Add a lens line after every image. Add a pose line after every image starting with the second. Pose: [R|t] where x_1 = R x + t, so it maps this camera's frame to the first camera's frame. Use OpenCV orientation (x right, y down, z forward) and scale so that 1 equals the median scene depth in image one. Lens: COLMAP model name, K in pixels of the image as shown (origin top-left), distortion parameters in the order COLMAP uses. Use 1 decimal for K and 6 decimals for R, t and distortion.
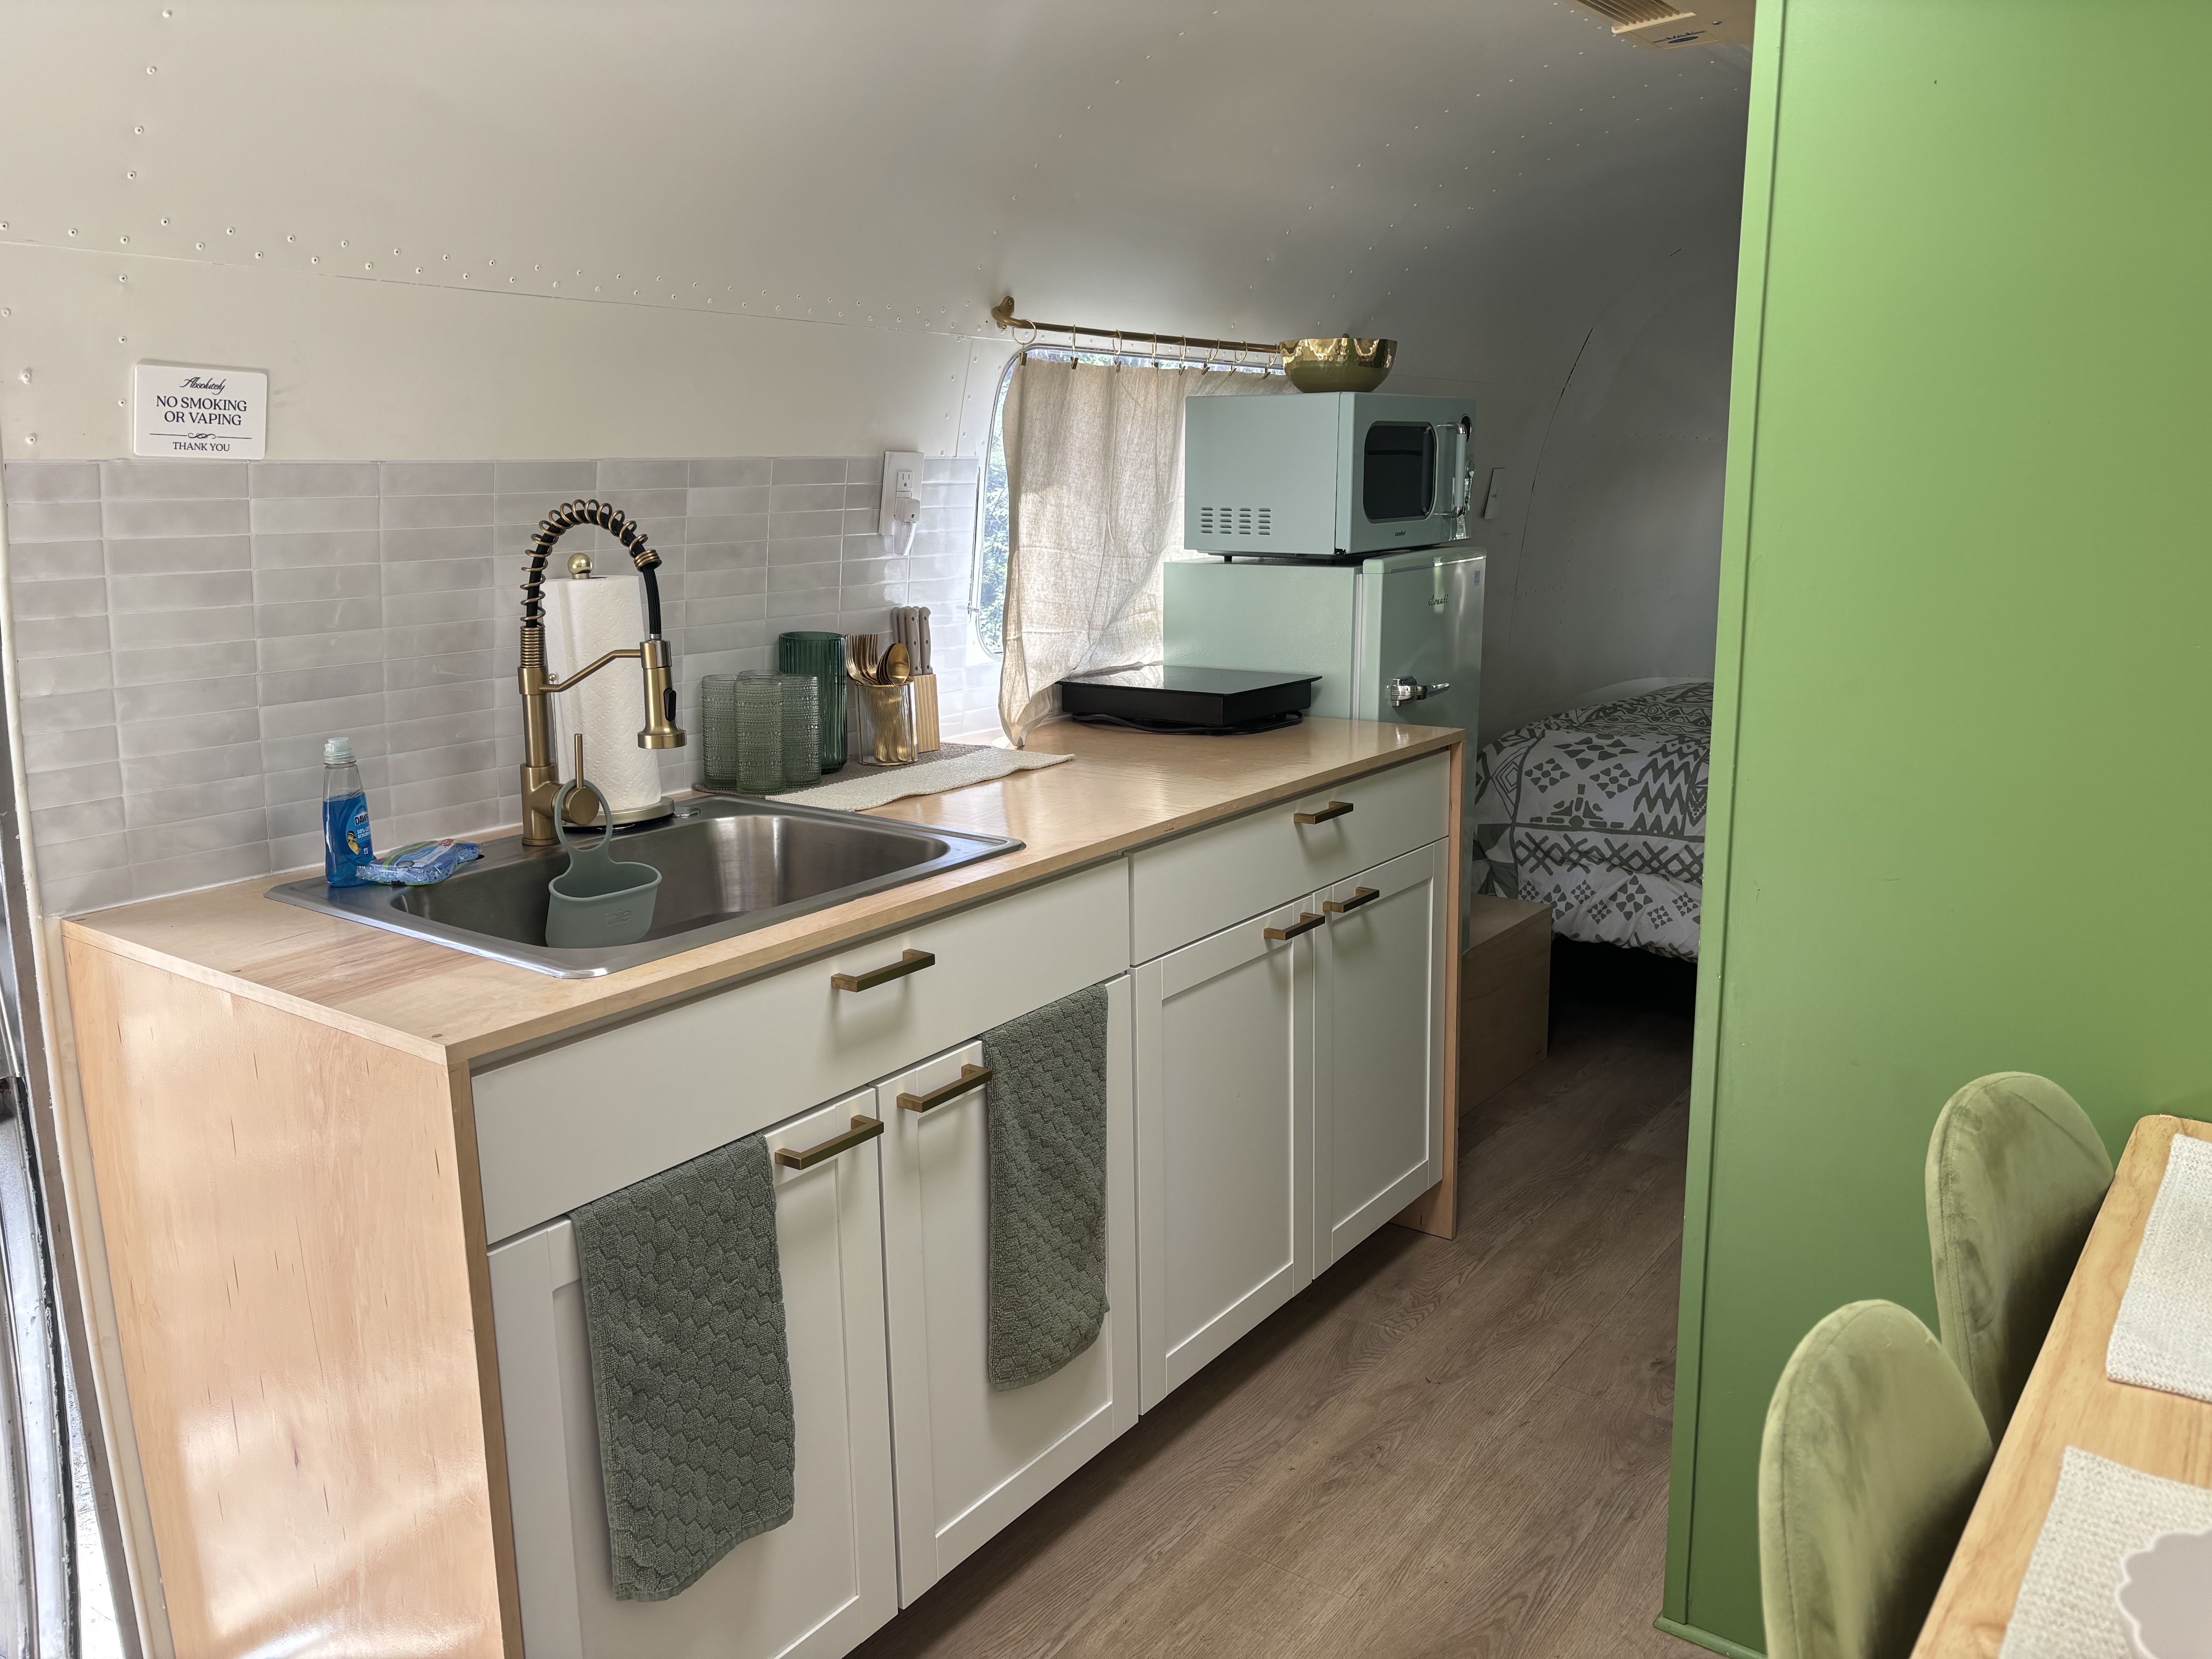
lens RADIAL K [[1674.5, 0, 1105.8], [0, 1674.5, 822.9], [0, 0, 1]] dist [0.004502, 0.000322]
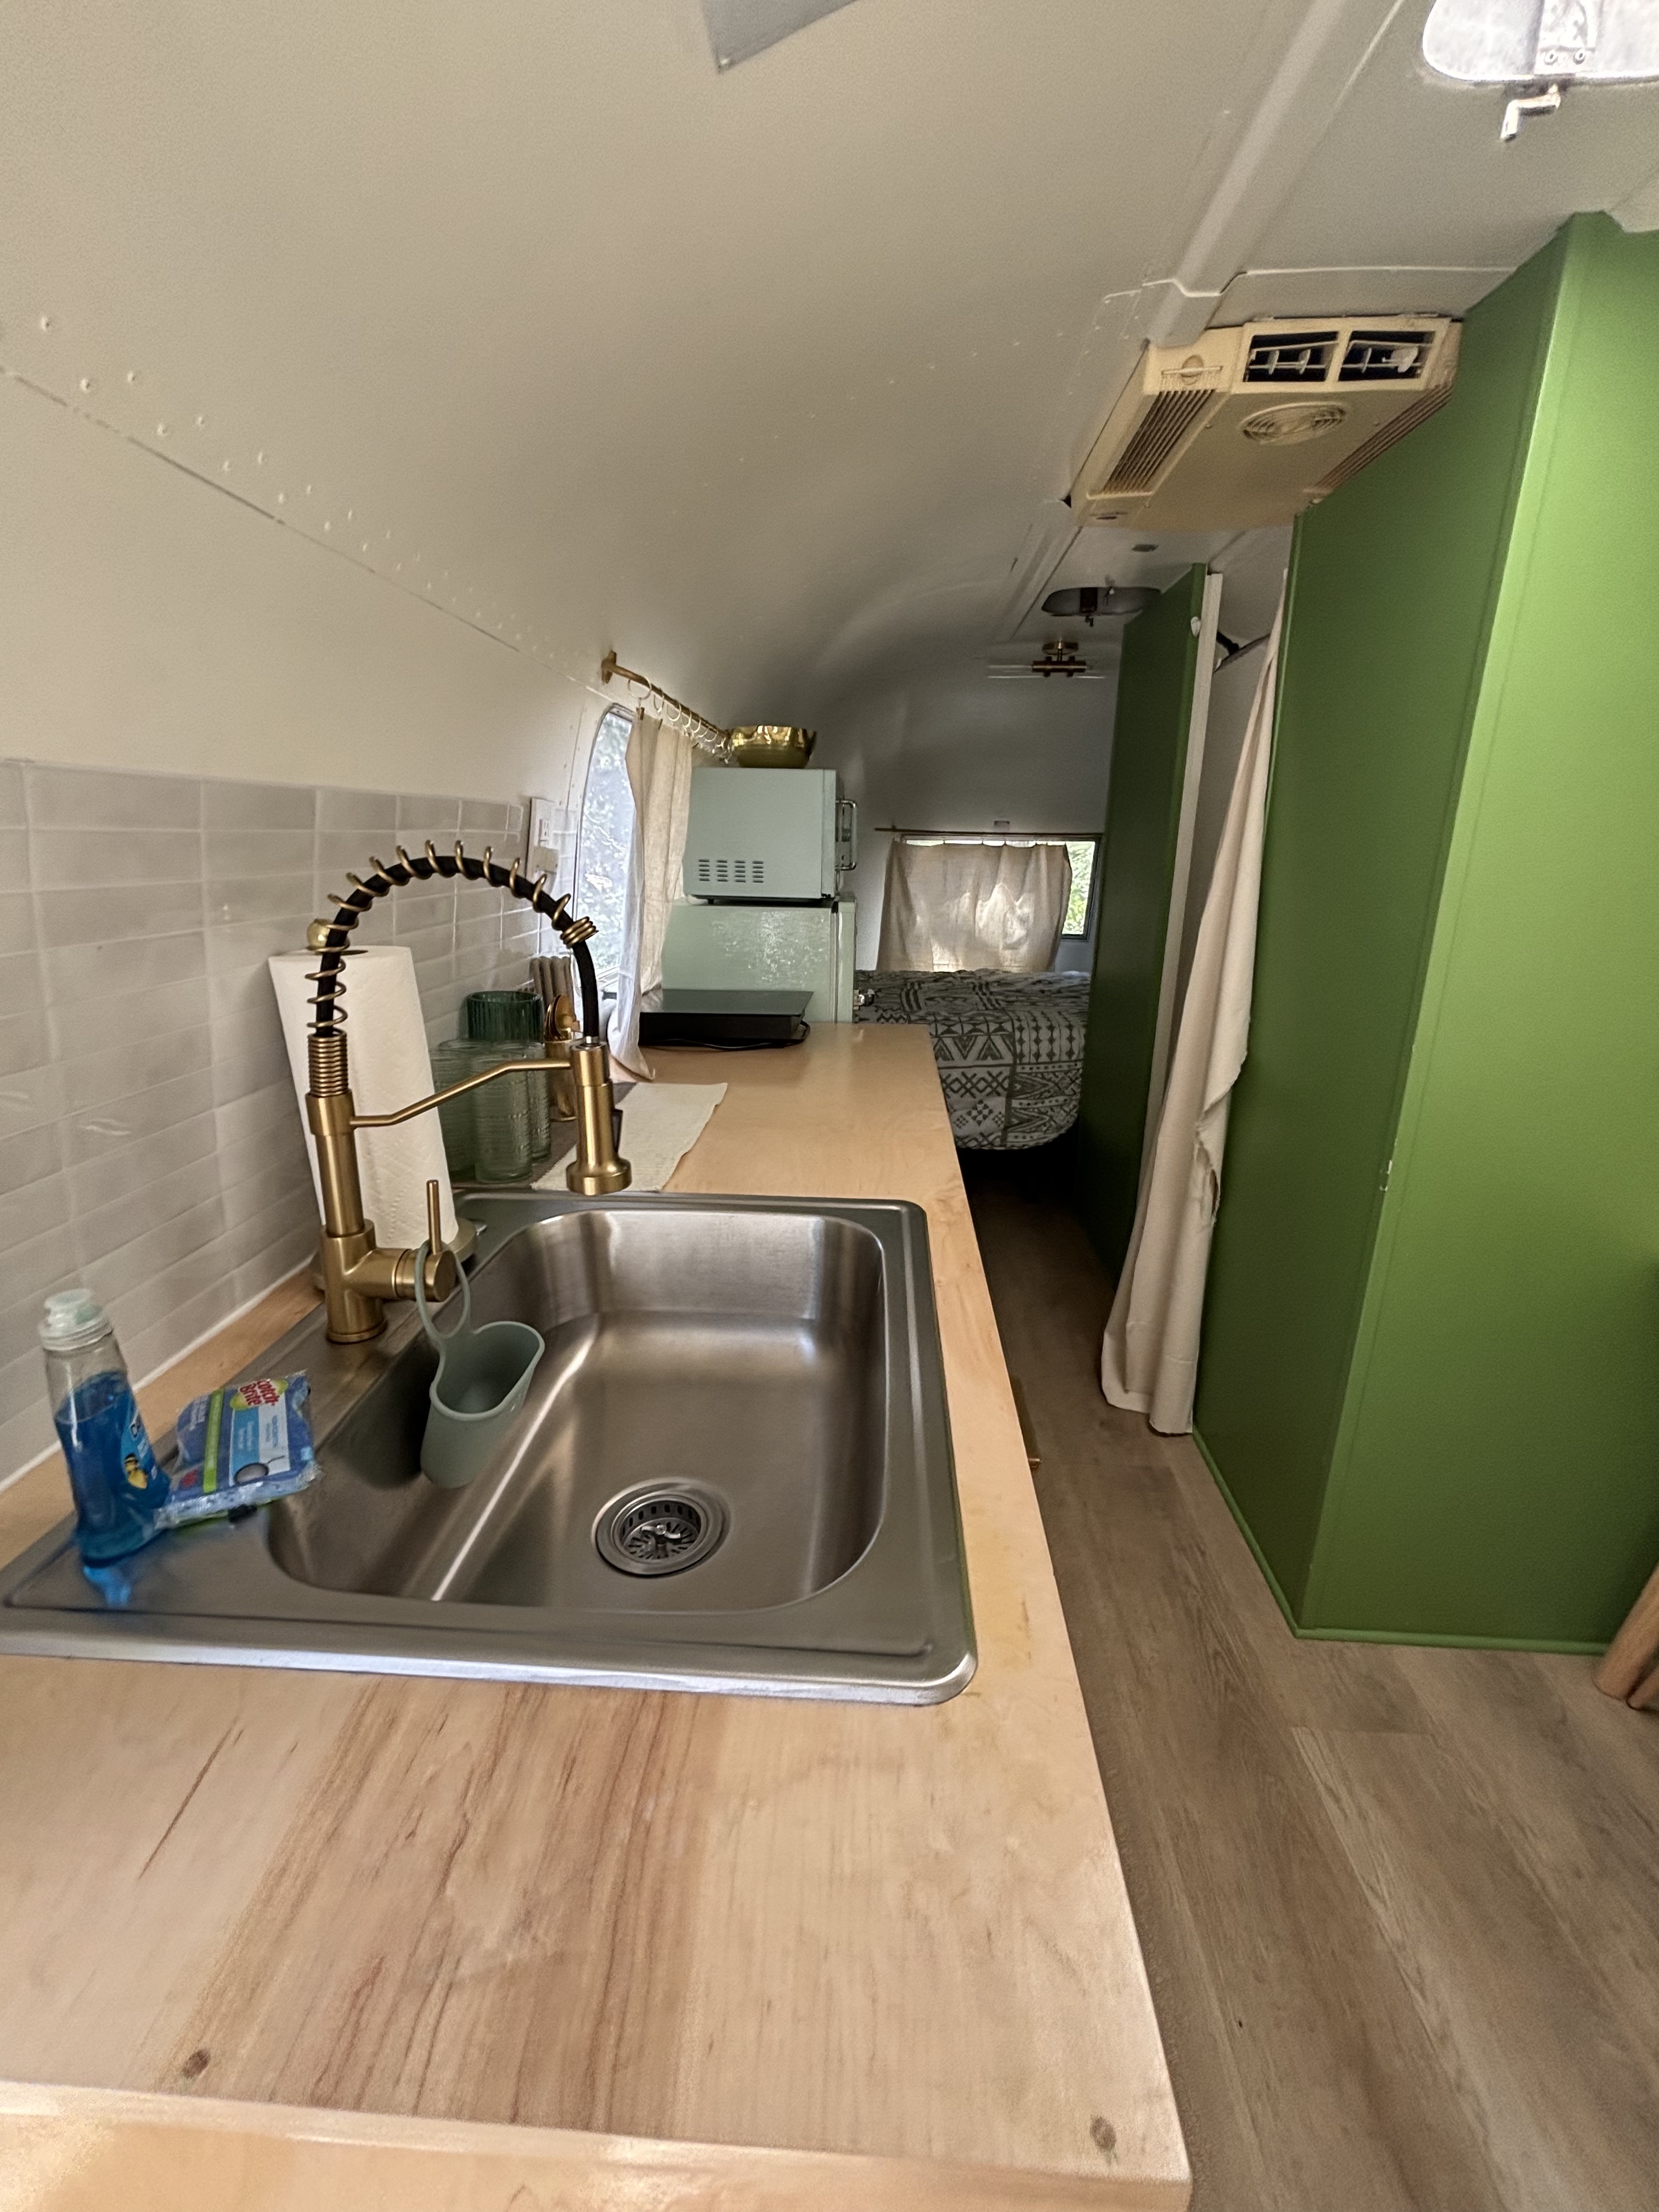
lens RADIAL K [[891.9, 0, 829.6], [0, 891.9, 1115.7], [0, 0, 1]] dist [0.003446, 0.000417]
pose [[0.833127, -0.143693, 0.534090, -0.369125], [0.093865, 0.988387, 0.119498, -0.108901], [-0.545059, -0.049425, 0.836940, 0.588926]]
